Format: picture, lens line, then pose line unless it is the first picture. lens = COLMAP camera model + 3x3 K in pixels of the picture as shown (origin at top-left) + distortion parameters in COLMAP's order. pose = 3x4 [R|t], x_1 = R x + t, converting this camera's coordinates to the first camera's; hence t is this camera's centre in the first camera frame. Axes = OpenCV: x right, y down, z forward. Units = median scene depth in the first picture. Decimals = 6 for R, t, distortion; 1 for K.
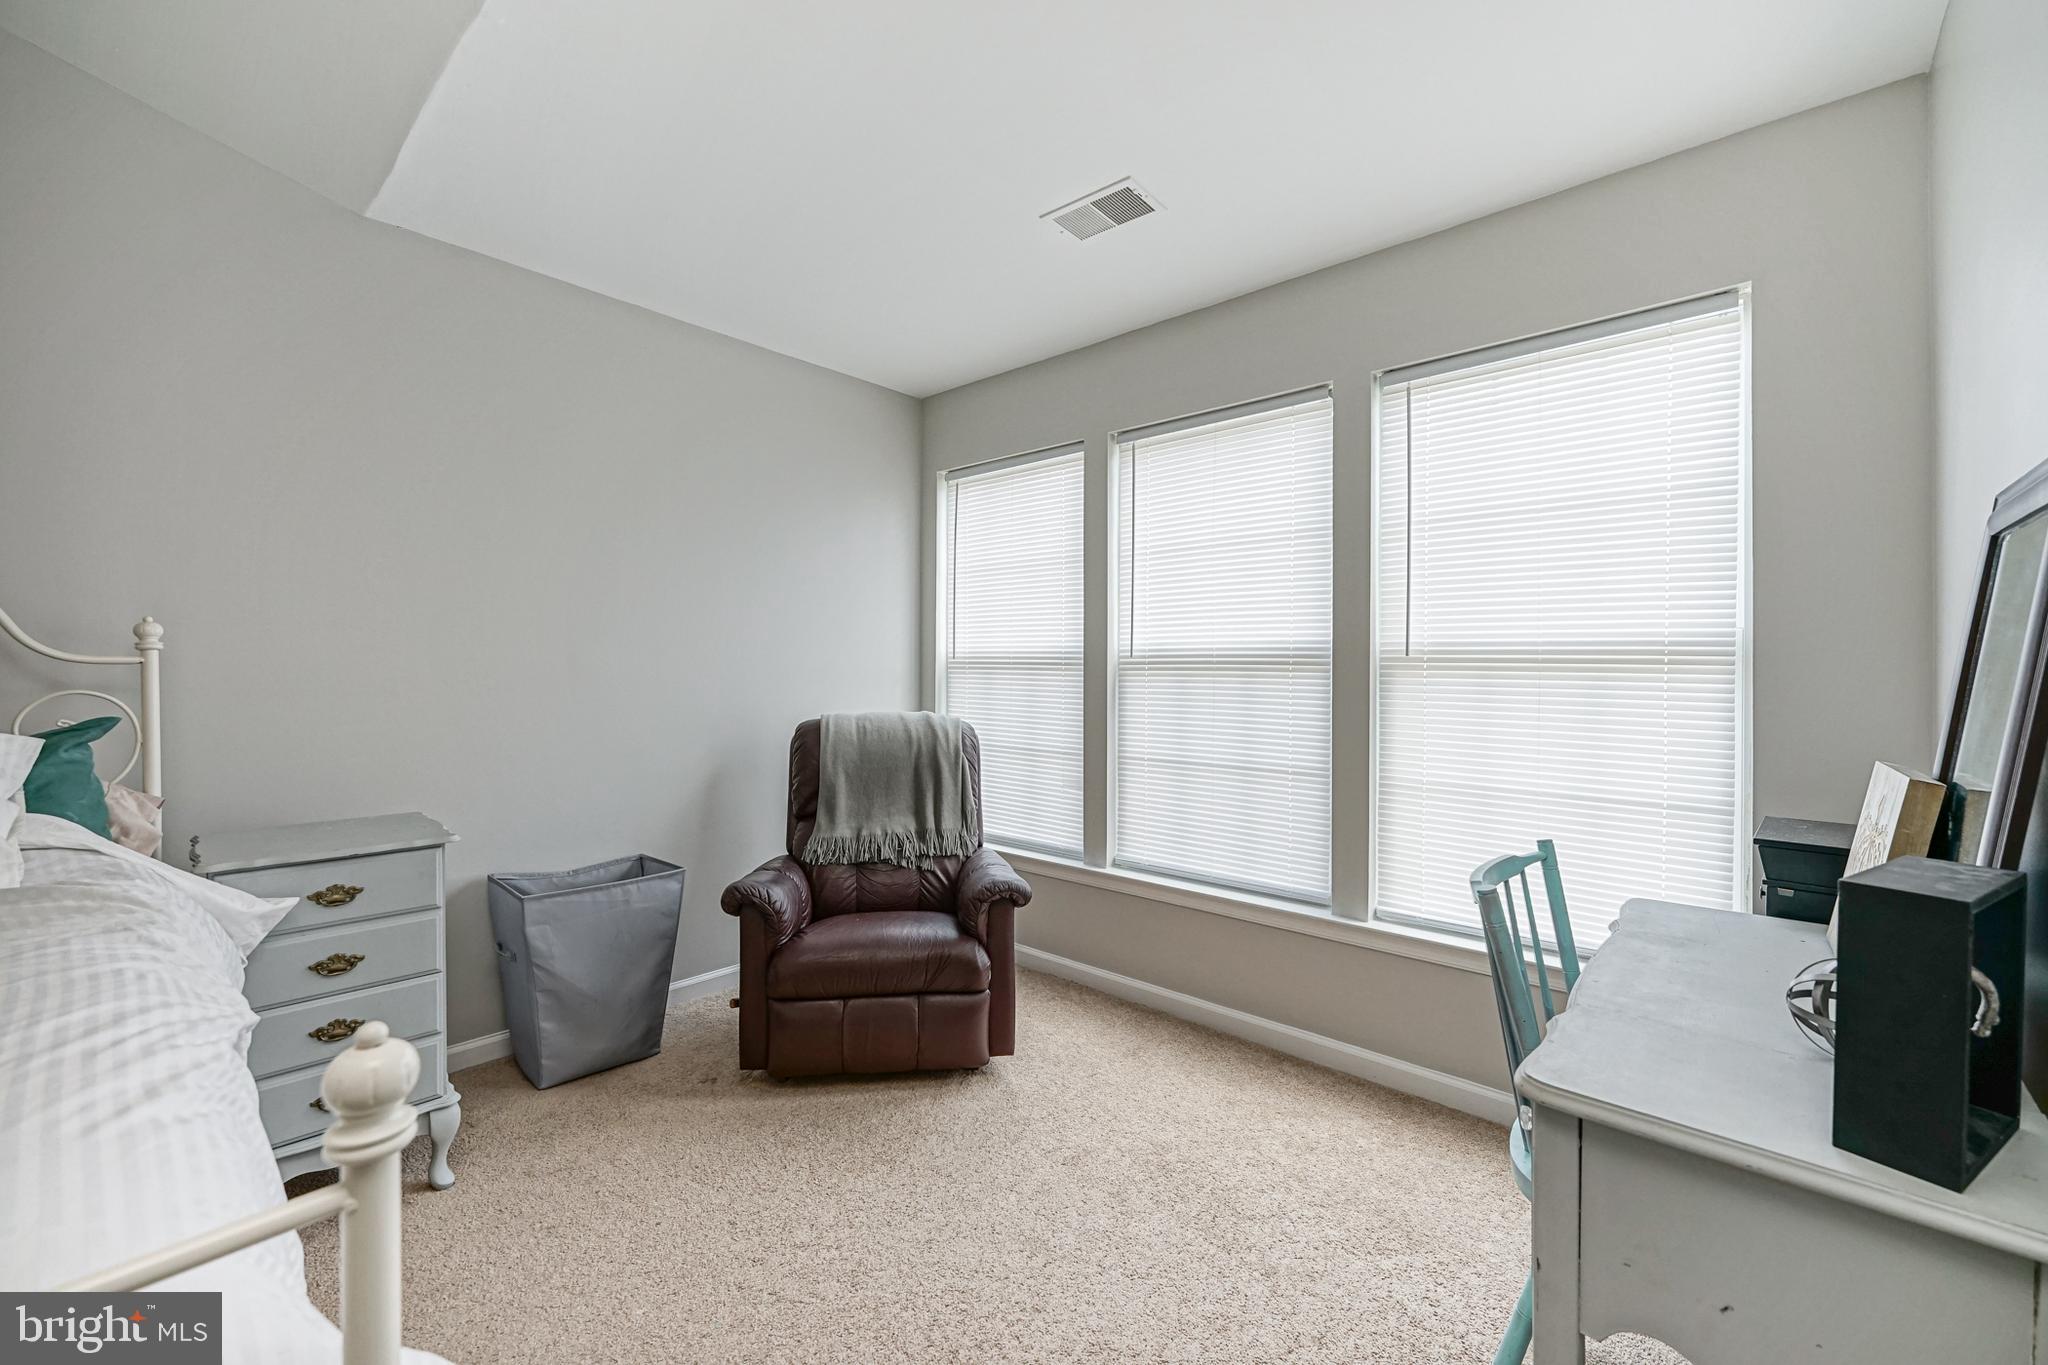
lens RADIAL K [[824.4, 0, 1022.6], [0, 824.4, 672.0], [0, 0, 1]] dist [0.004752, -0.000762]
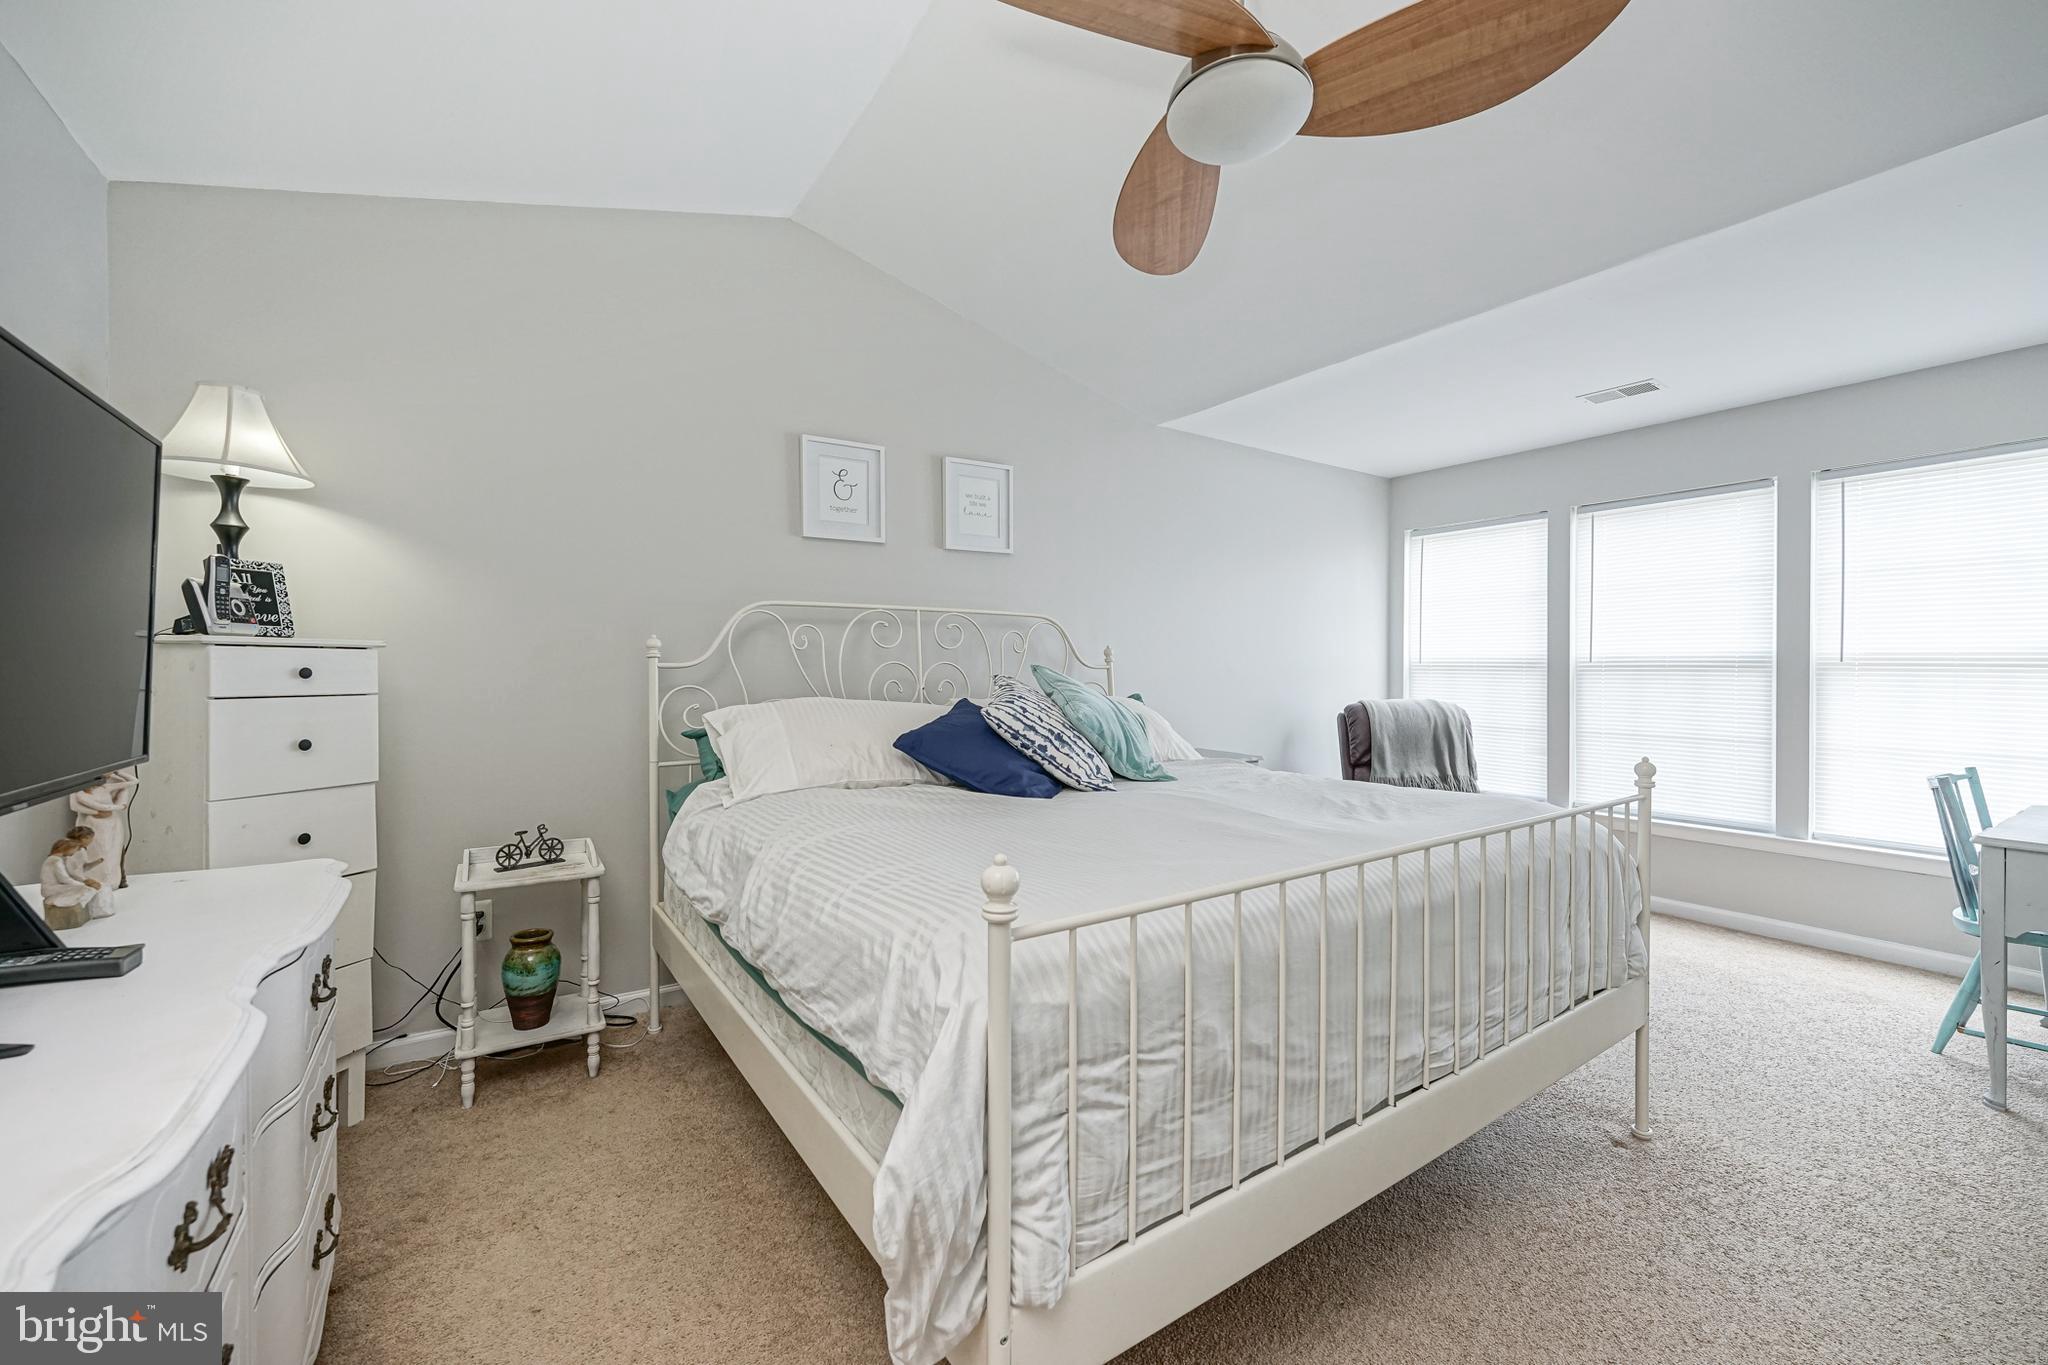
lens RADIAL K [[824.4, 0, 1025.4], [0, 824.4, 673.0], [0, 0, 1]] dist [0.004752, -0.000762]
pose [[0.969434, 0.000320, -0.245351, -0.500780], [-0.000466, 1.000000, -0.000534, 0.002382], [0.245350, 0.000632, 0.969434, -0.680634]]
